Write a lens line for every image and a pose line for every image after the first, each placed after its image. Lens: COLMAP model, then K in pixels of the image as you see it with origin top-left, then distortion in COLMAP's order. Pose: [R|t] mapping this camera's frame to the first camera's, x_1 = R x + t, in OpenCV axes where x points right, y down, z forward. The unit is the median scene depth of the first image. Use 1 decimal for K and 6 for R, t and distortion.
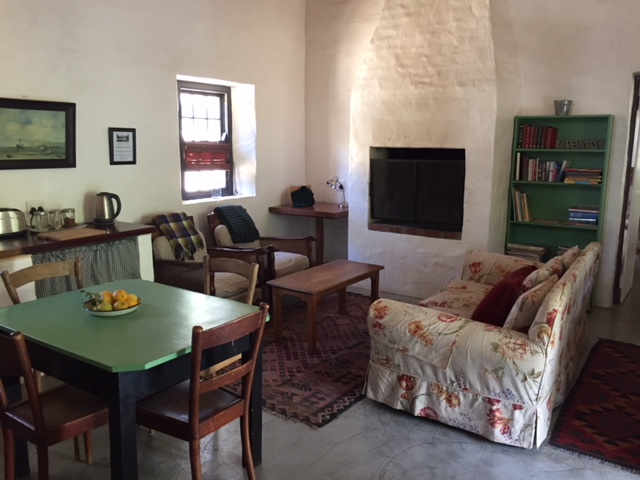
lens RADIAL K [[547.9, 0, 320.6], [0, 547.9, 238.8], [0, 0, 1]] dist [0.006666, -0.001616]
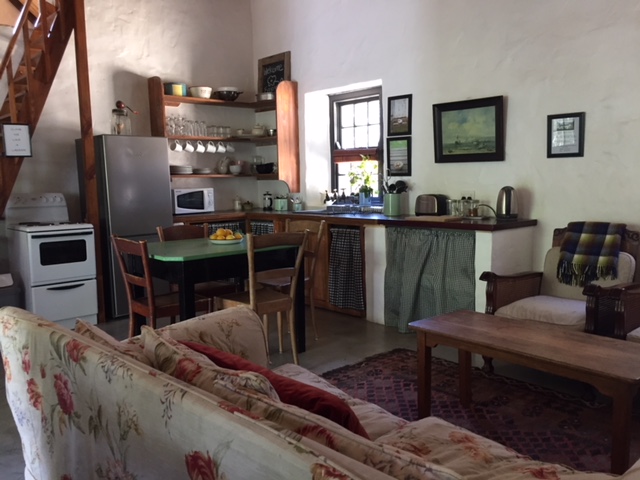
lens RADIAL K [[547.9, 0, 321.2], [0, 547.9, 240.0], [0, 0, 1]] dist [0.006666, -0.001616]
pose [[-0.222272, 0.107352, -0.969057, 0.615303], [-0.153363, 0.977697, 0.143486, -0.083516], [0.962847, 0.180511, -0.200851, 0.927415]]
